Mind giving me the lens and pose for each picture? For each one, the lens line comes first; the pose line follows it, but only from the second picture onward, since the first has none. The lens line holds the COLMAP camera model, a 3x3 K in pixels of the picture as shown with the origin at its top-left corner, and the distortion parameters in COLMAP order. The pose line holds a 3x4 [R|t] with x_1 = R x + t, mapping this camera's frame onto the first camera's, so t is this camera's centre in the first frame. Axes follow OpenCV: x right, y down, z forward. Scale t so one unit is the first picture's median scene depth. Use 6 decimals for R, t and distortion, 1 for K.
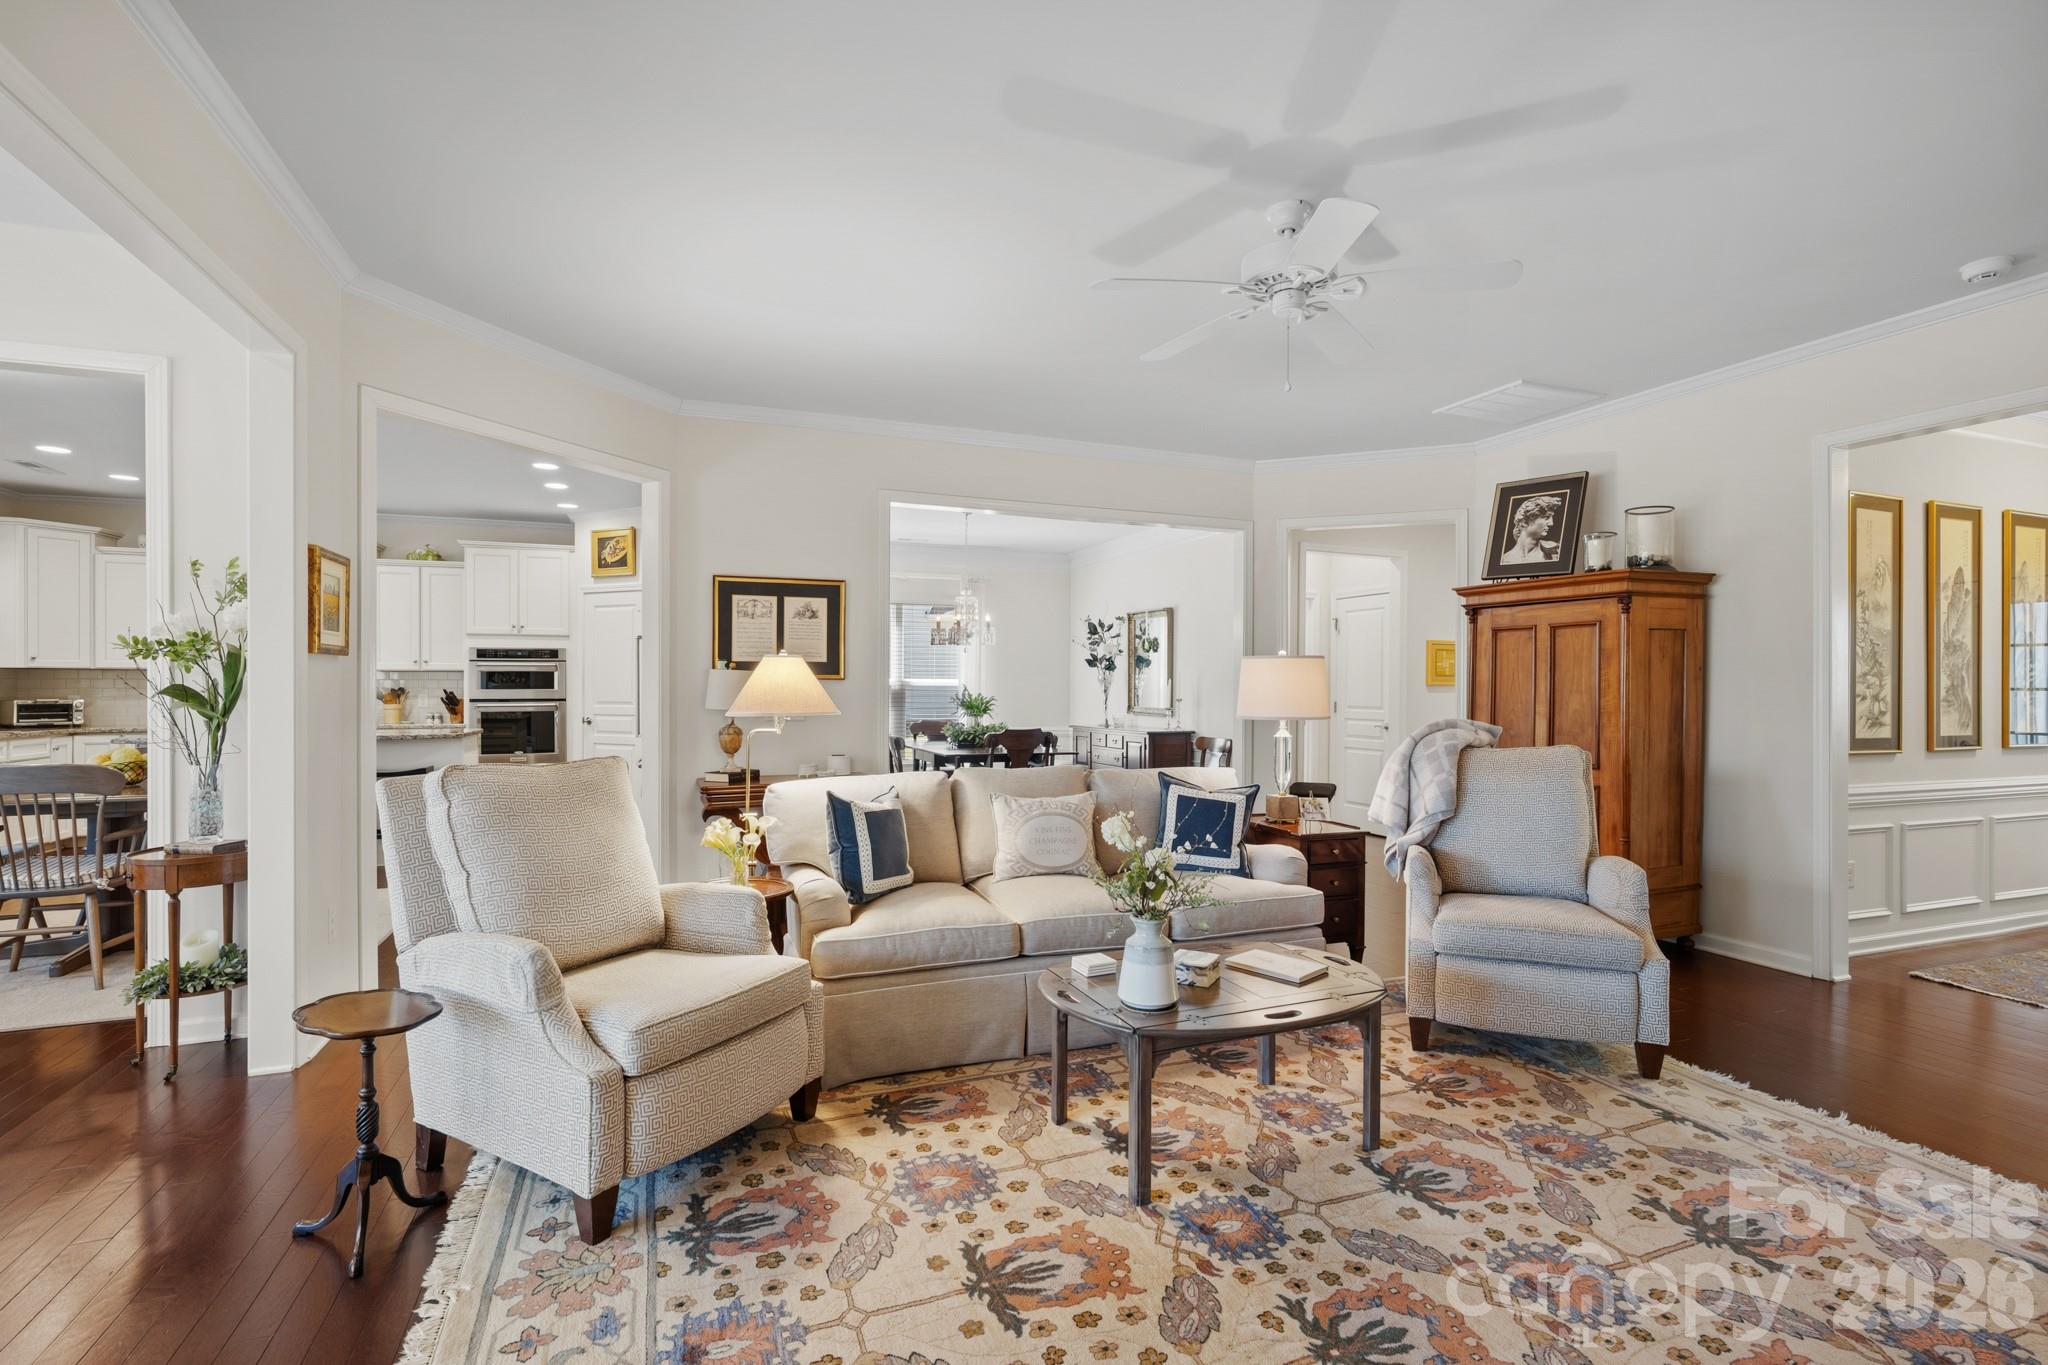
lens RADIAL K [[956.1, 0, 1021.6], [0, 956.1, 690.7], [0, 0, 1]] dist [-0.003310, 0.000571]
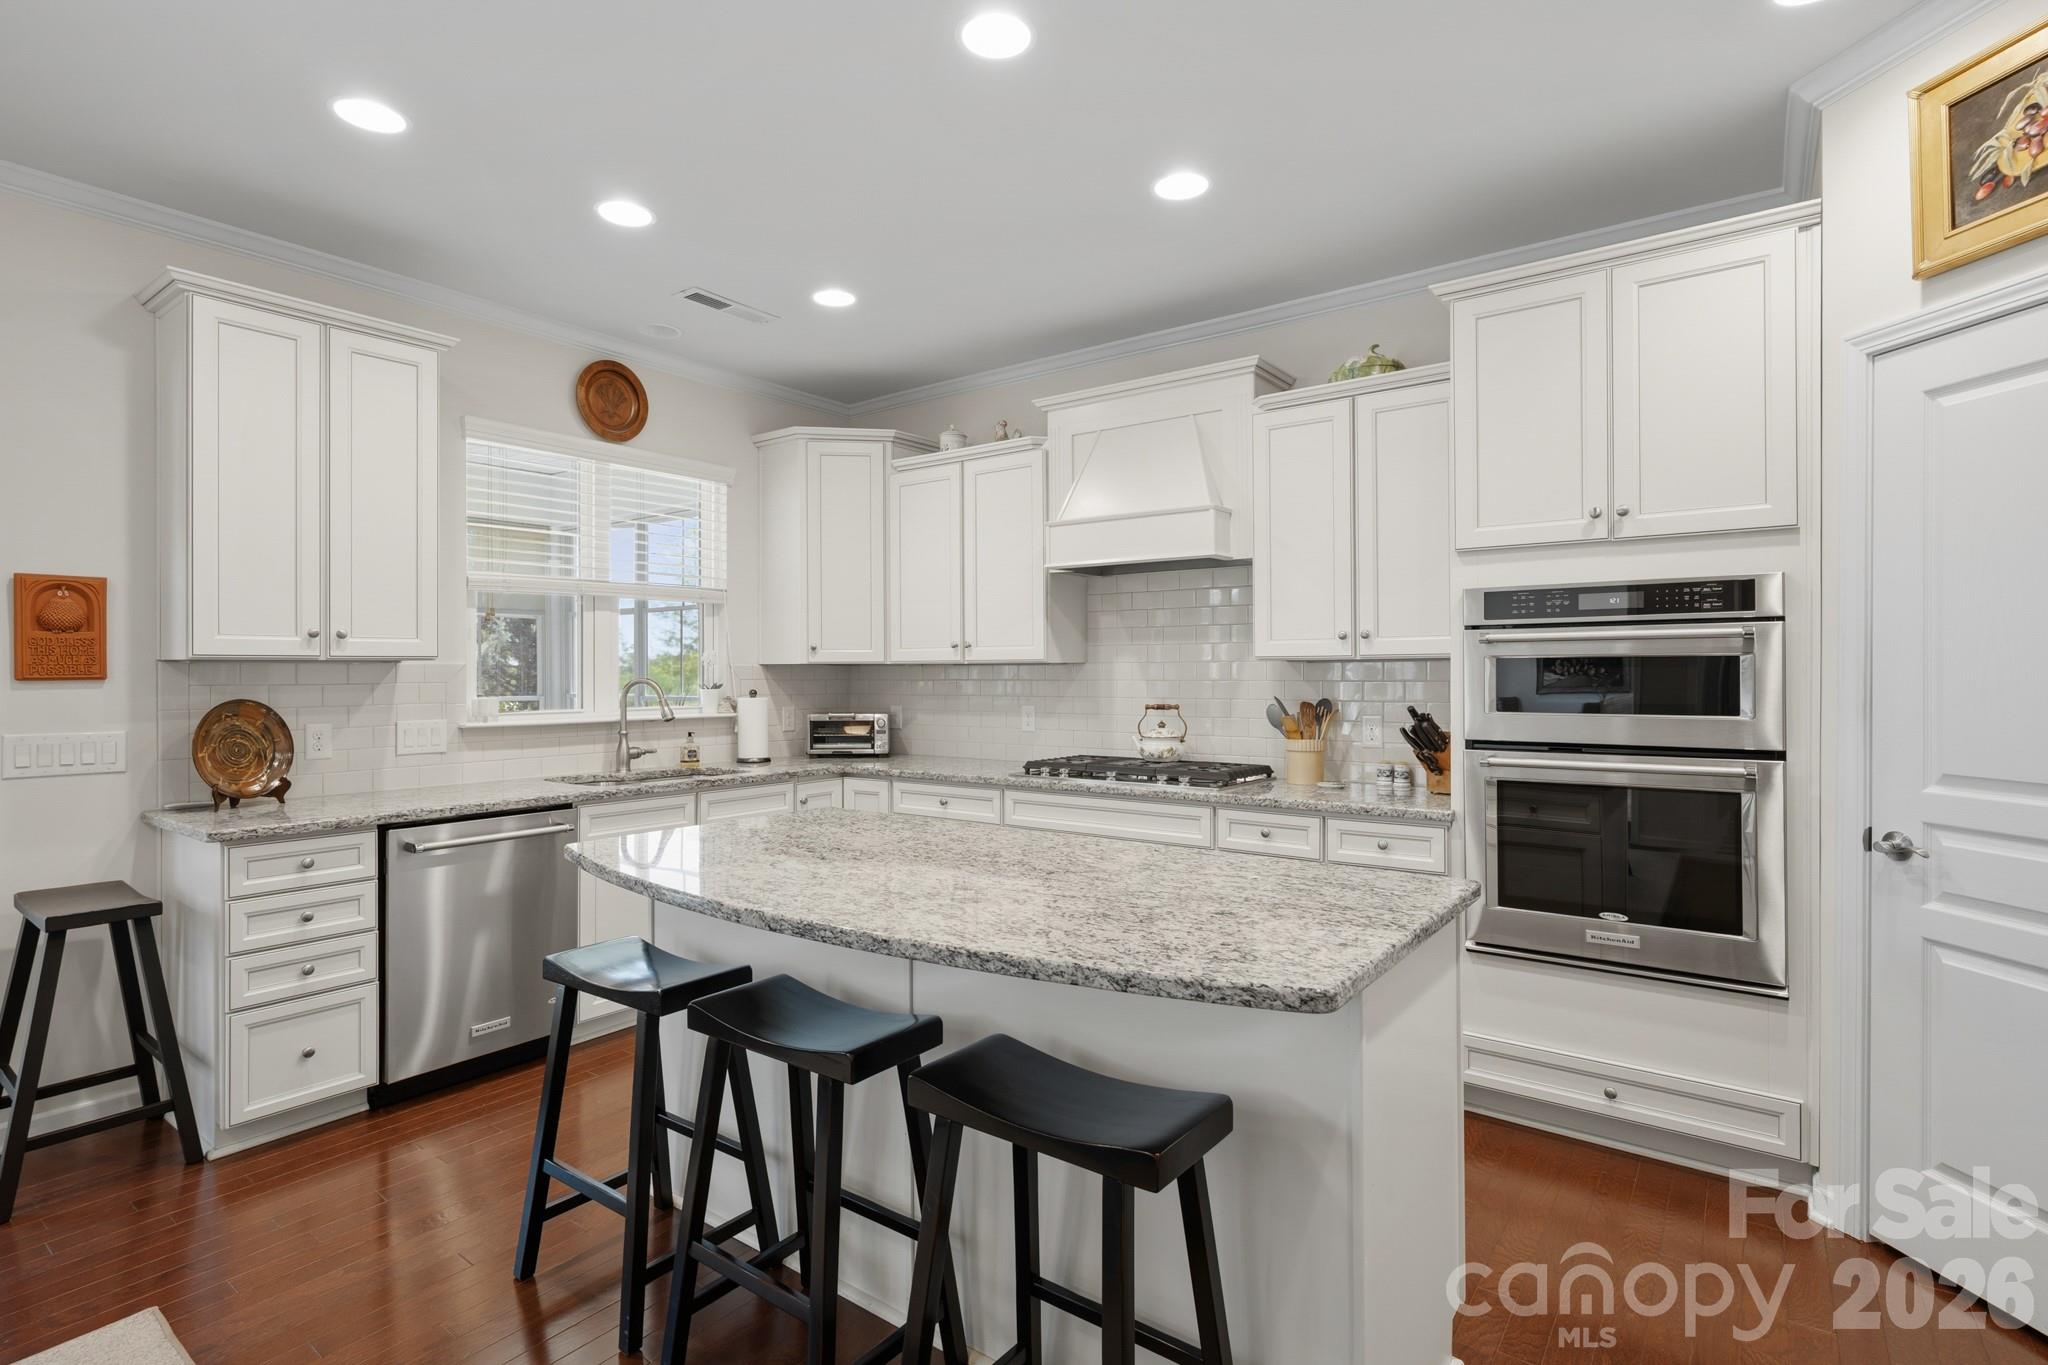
lens RADIAL K [[993.8, 0, 1017.8], [0, 993.8, 671.7], [0, 0, 1]] dist [-0.001815, 0.001667]
pose [[0.530431, -0.003392, -0.847721, -0.778663], [0.002680, 0.999994, -0.002324, -0.033192], [0.847724, -0.001039, 0.530437, 1.455956]]
